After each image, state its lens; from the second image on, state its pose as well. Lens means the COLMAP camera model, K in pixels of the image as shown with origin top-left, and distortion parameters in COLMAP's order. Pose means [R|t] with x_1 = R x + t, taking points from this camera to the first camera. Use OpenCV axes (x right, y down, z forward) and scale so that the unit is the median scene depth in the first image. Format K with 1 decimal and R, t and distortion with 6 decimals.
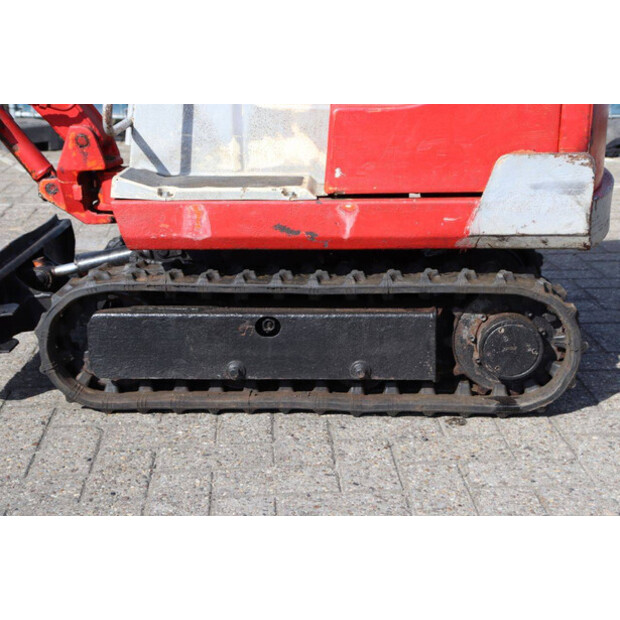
lens RADIAL K [[1267.5, 0, 309.9], [0, 1267.5, 309.5], [0, 0, 1]] dist [0.185762, 0.000000]
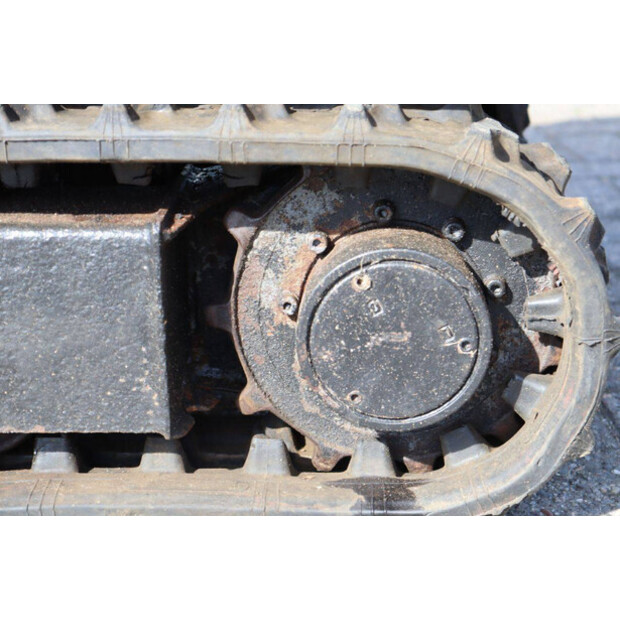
lens RADIAL K [[1739.6, 0, 309.4], [0, 1739.6, 310.7], [0, 0, 1]] dist [0.376338, 0.000000]
pose [[0.999615, 0.000051, 0.027762, 0.122635], [-0.000775, 0.999660, 0.026068, 0.012108], [-0.027751, -0.026079, 0.999275, 0.550222]]
